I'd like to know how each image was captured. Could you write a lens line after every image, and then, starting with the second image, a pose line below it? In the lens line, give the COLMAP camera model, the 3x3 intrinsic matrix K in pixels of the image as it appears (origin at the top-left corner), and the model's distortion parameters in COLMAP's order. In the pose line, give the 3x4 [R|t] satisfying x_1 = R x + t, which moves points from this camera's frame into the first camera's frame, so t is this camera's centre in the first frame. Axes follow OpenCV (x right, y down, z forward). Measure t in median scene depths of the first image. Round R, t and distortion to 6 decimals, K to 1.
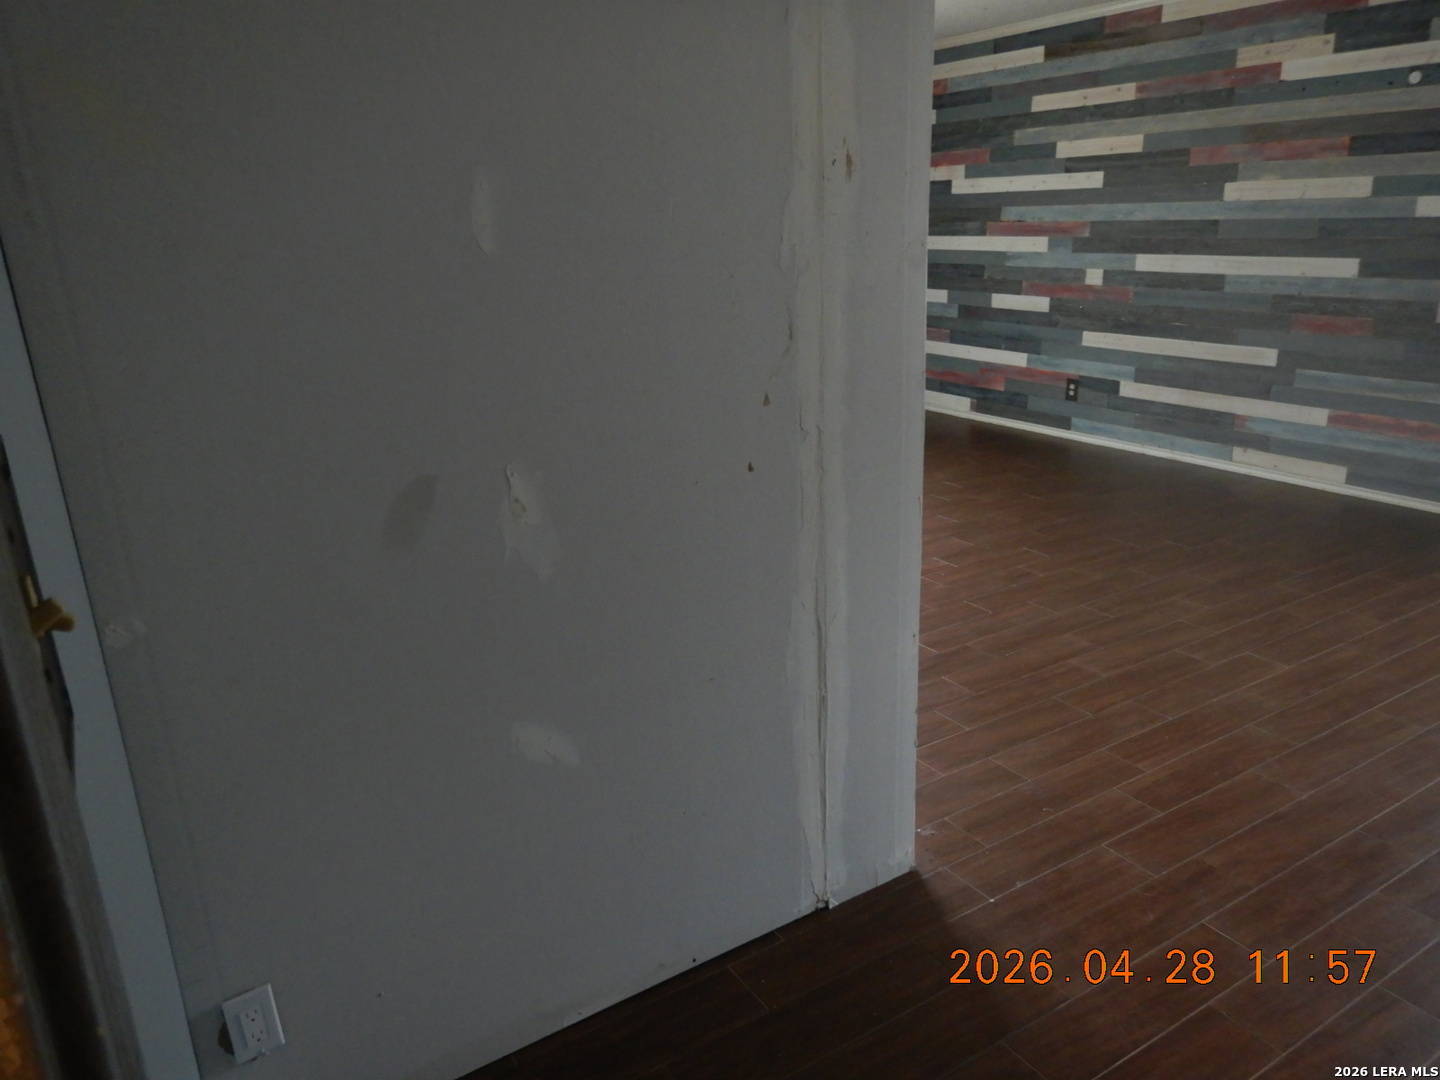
lens RADIAL K [[1030.9, 0, 720.6], [0, 1030.9, 540.2], [0, 0, 1]] dist [0.024432, -0.012993]
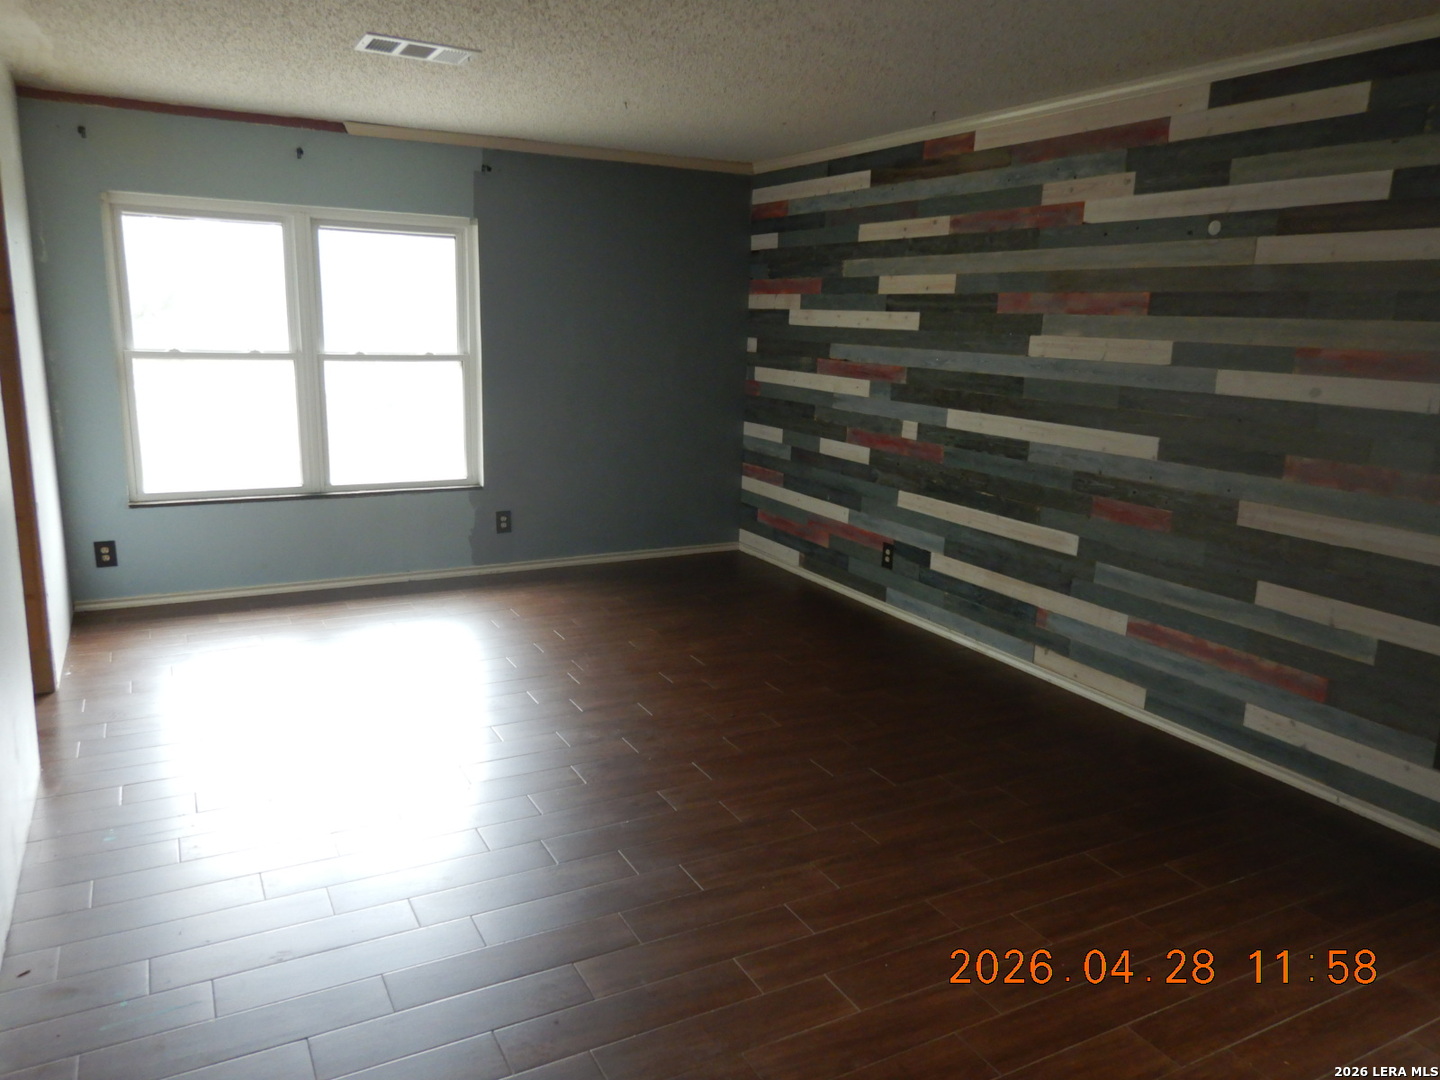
lens RADIAL K [[1030.9, 0, 715.0], [0, 1030.9, 545.8], [0, 0, 1]] dist [0.024432, -0.012993]
pose [[0.995228, 0.084213, -0.049280, 0.274665], [-0.088587, 0.991567, -0.094590, -0.068643], [0.040898, 0.098505, 0.994296, 0.160650]]
